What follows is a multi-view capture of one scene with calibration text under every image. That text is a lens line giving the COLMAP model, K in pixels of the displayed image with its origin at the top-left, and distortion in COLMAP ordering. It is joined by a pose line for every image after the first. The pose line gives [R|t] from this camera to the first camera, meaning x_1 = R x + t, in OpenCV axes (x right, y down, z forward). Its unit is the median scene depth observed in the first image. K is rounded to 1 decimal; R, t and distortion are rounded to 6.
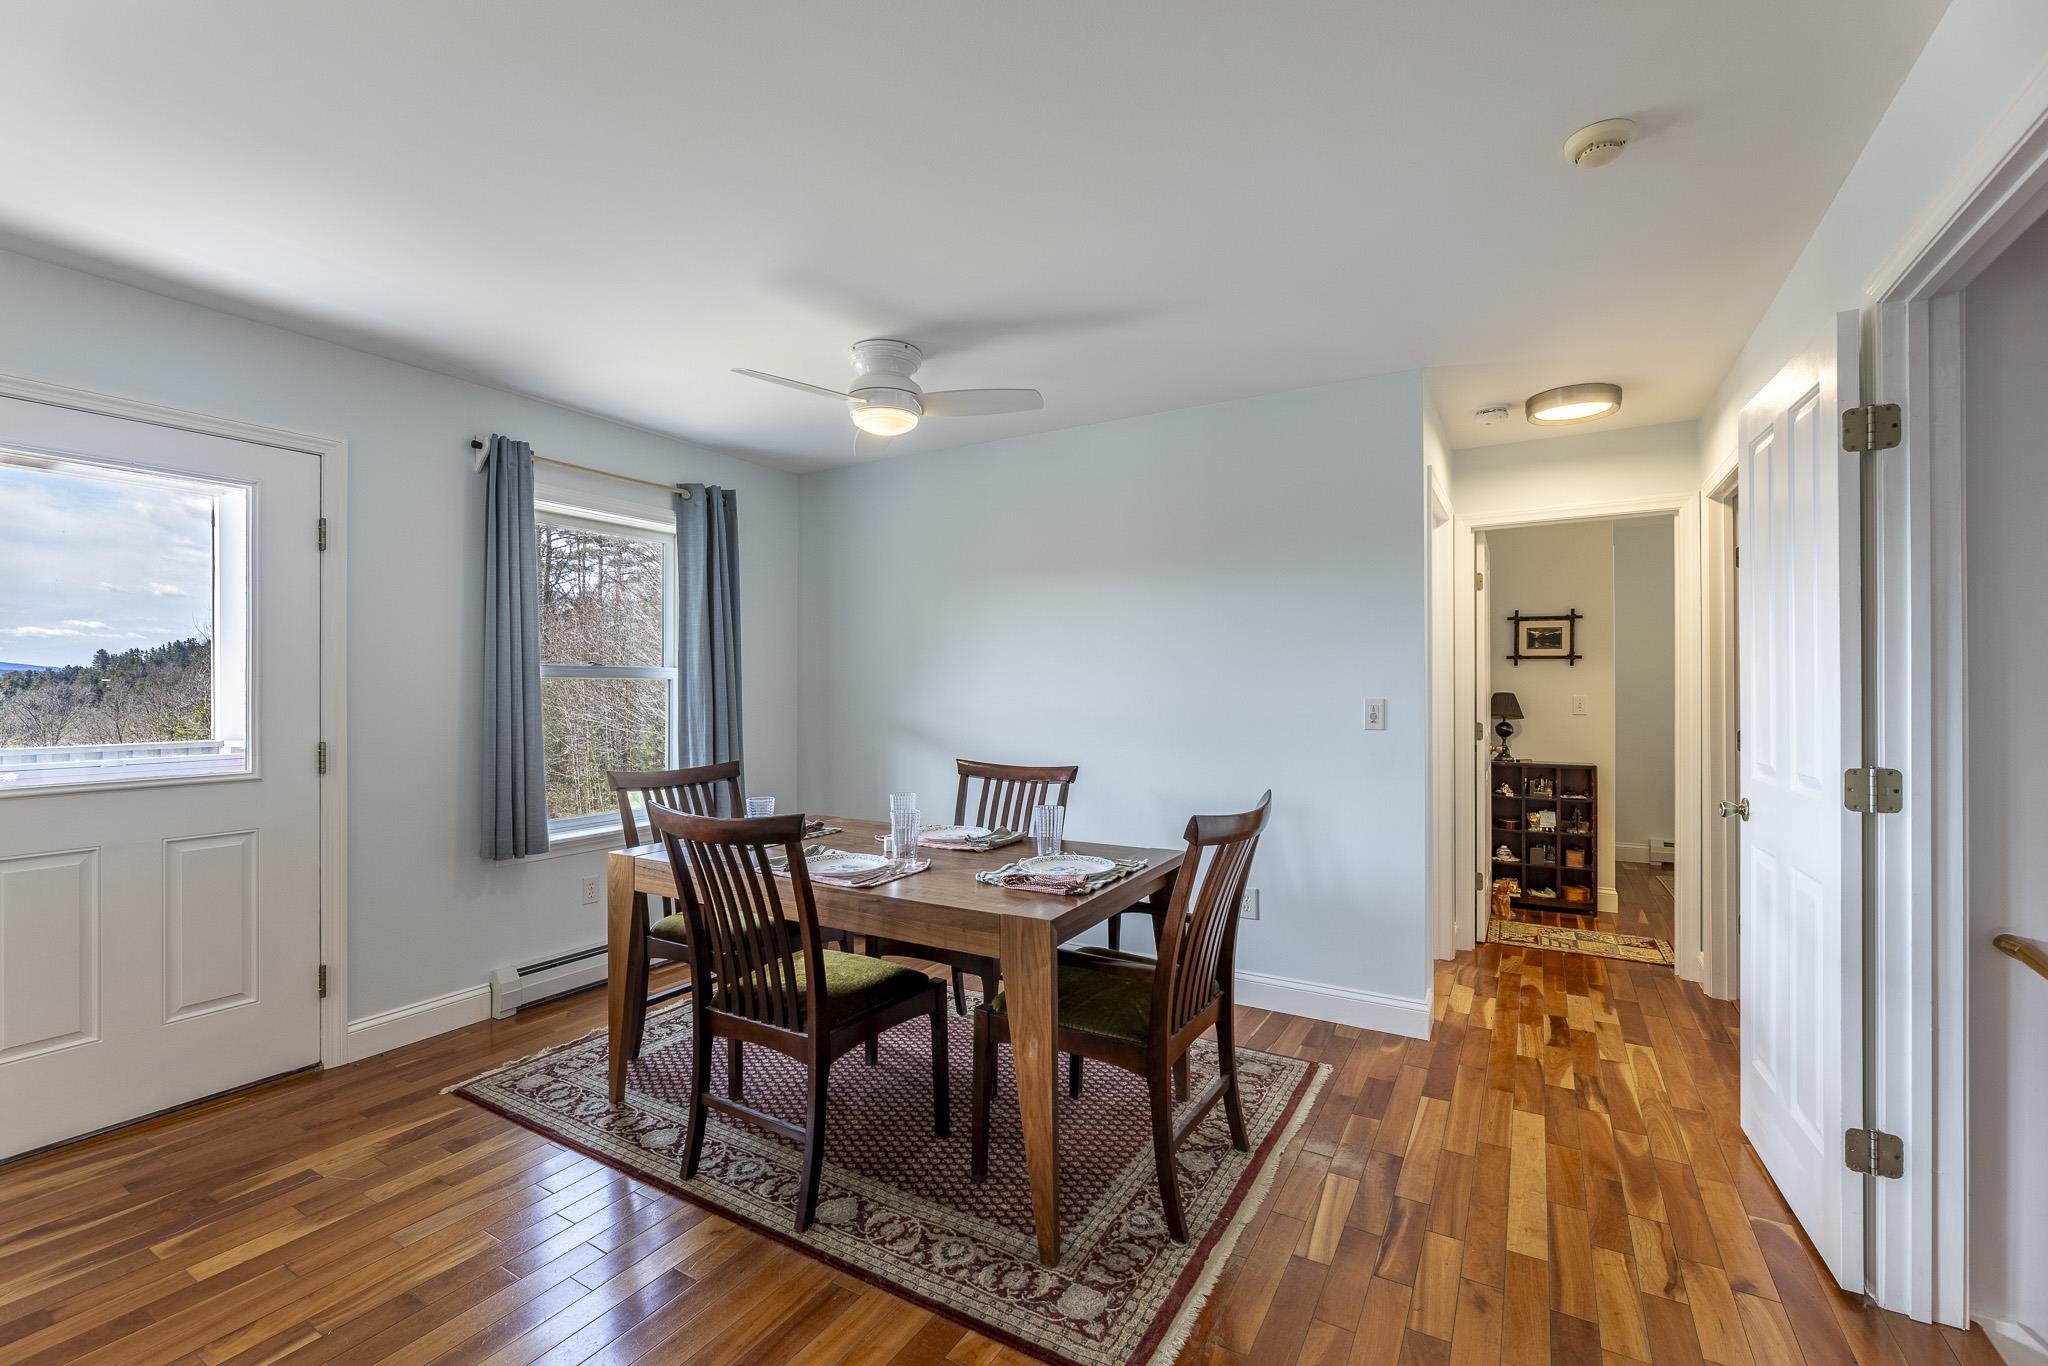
lens RADIAL K [[853.2, 0, 1007.7], [0, 853.2, 687.4], [0, 0, 1]] dist [0.001072, -0.000544]
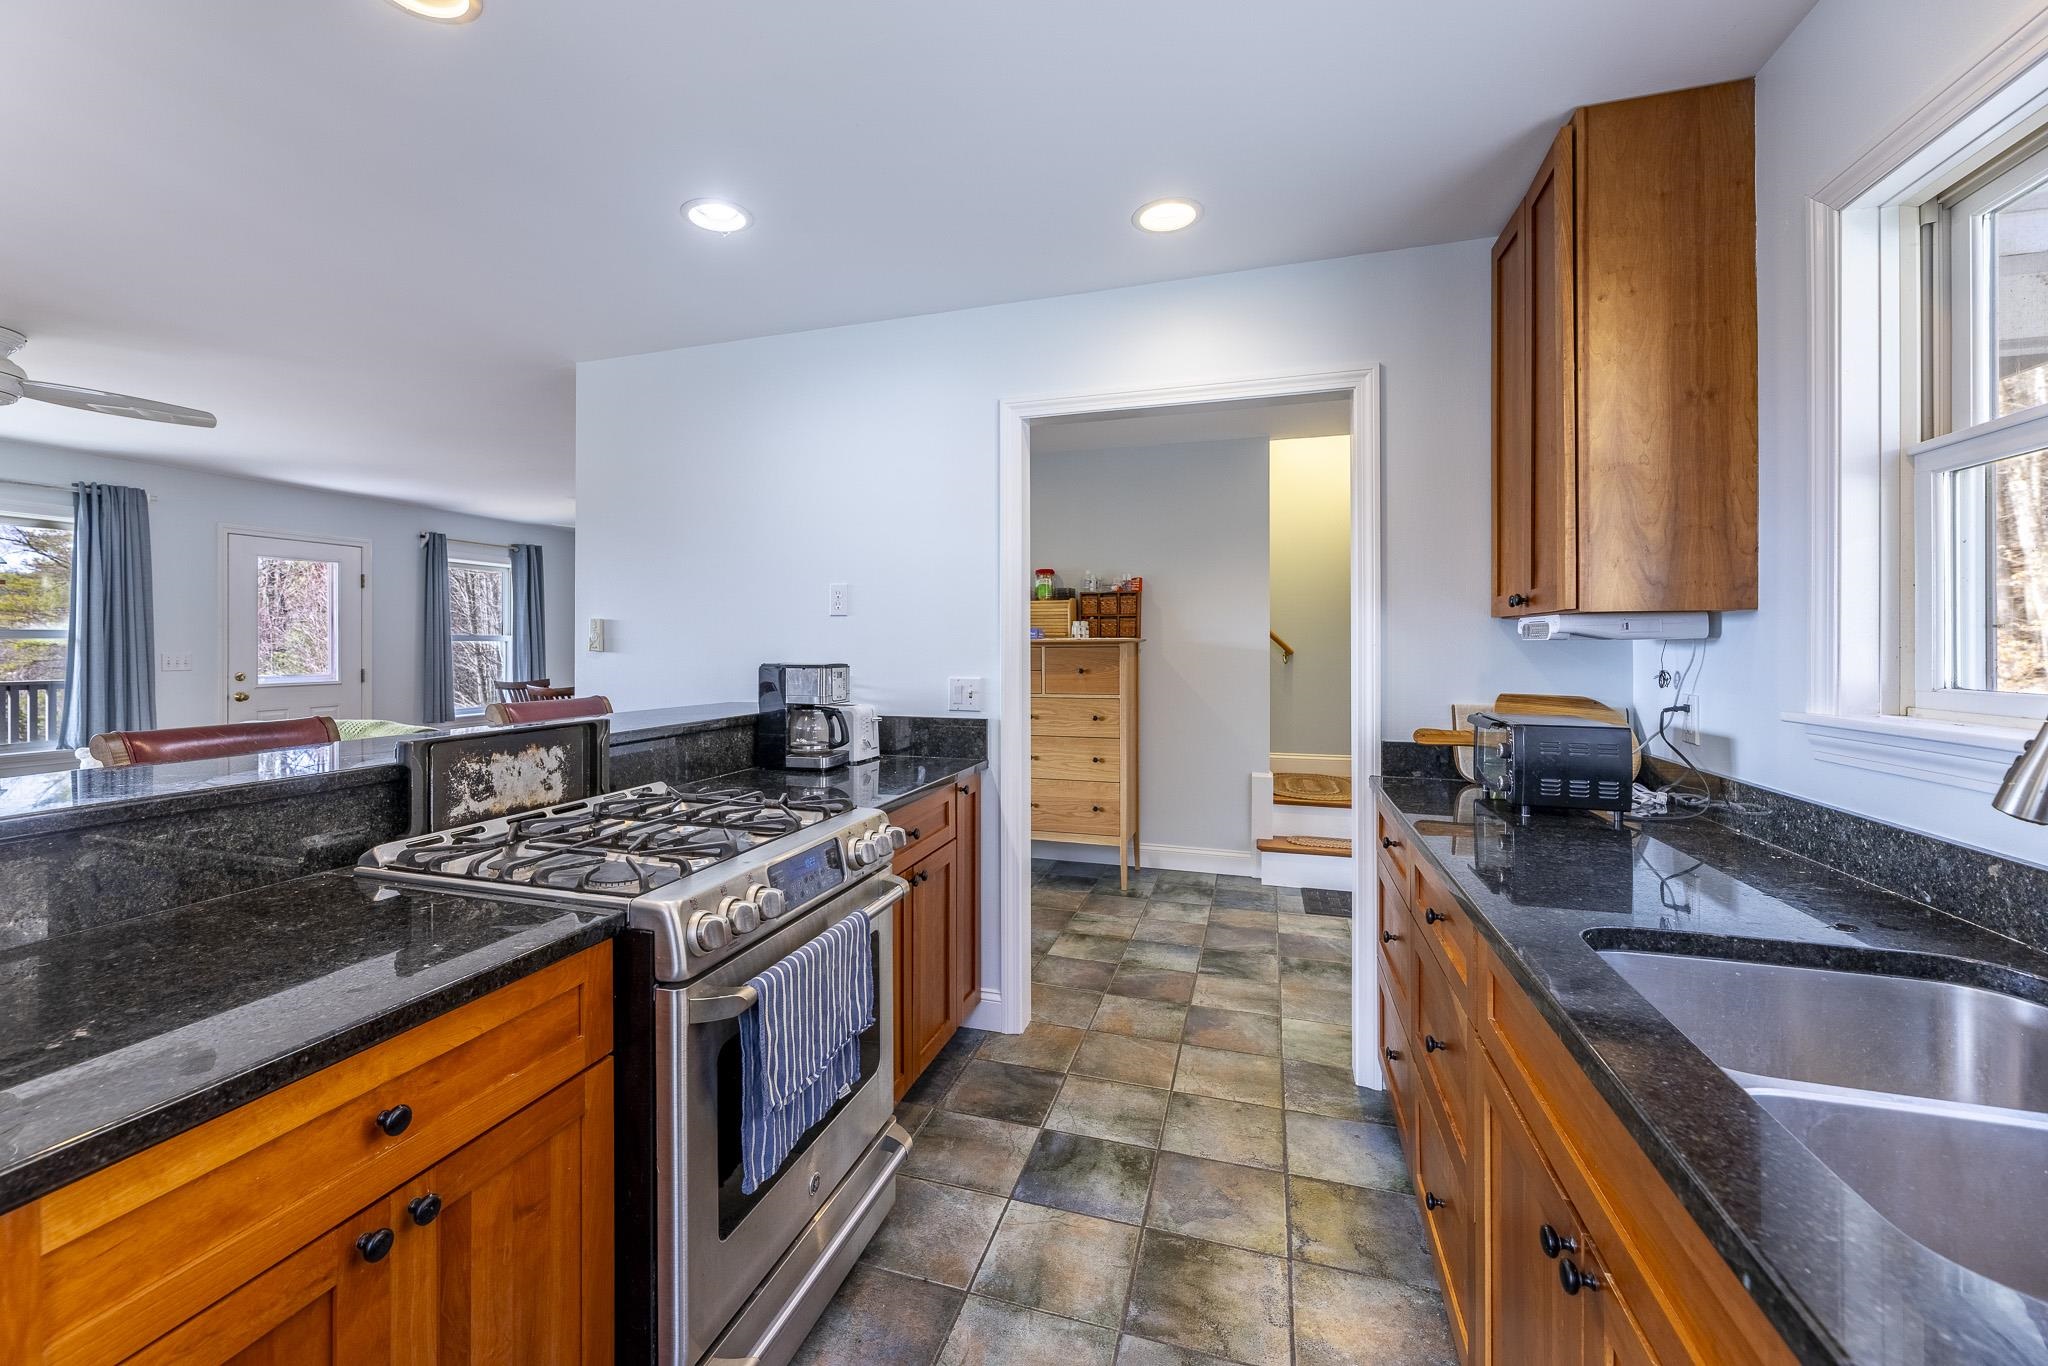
lens RADIAL K [[853.2, 0, 1006.4], [0, 853.2, 646.8], [0, 0, 1]] dist [0.001072, -0.000544]
pose [[0.965992, 0.000611, 0.258570, 0.264473], [-0.001909, 0.999987, 0.004769, -0.009749], [-0.258564, -0.005100, 0.965981, -1.500676]]
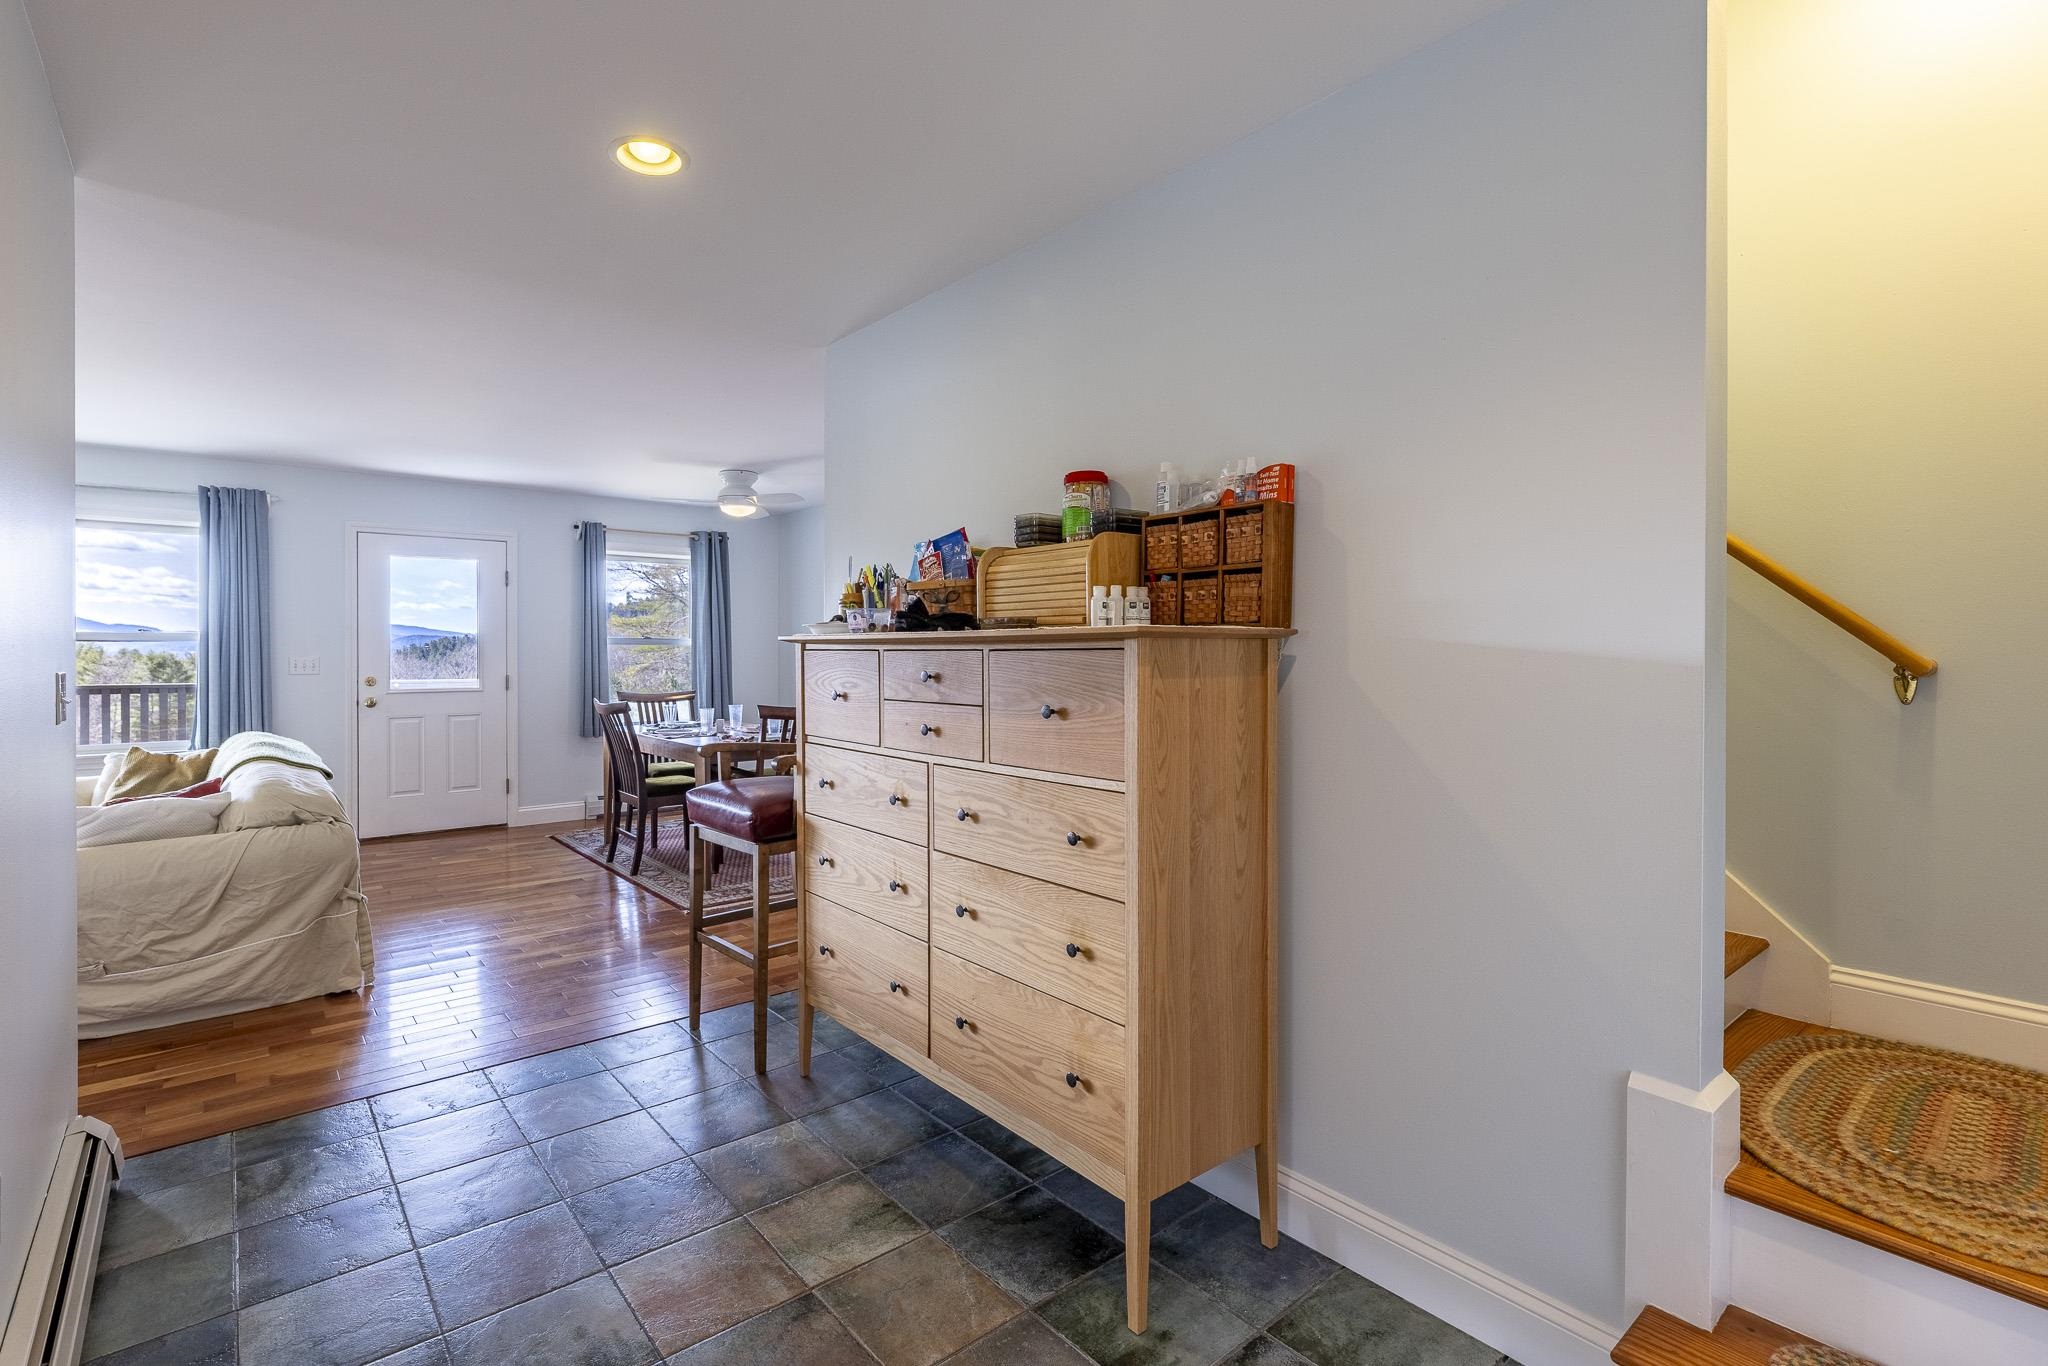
lens RADIAL K [[936.1, 0, 963.8], [0, 936.1, 659.5], [0, 0, 1]] dist [-0.001284, -0.000341]
pose [[0.942162, 0.005312, -0.335115, 0.922611], [-0.001696, 0.999937, 0.011083, -0.002860], [0.335153, -0.009874, 0.942112, -0.720238]]
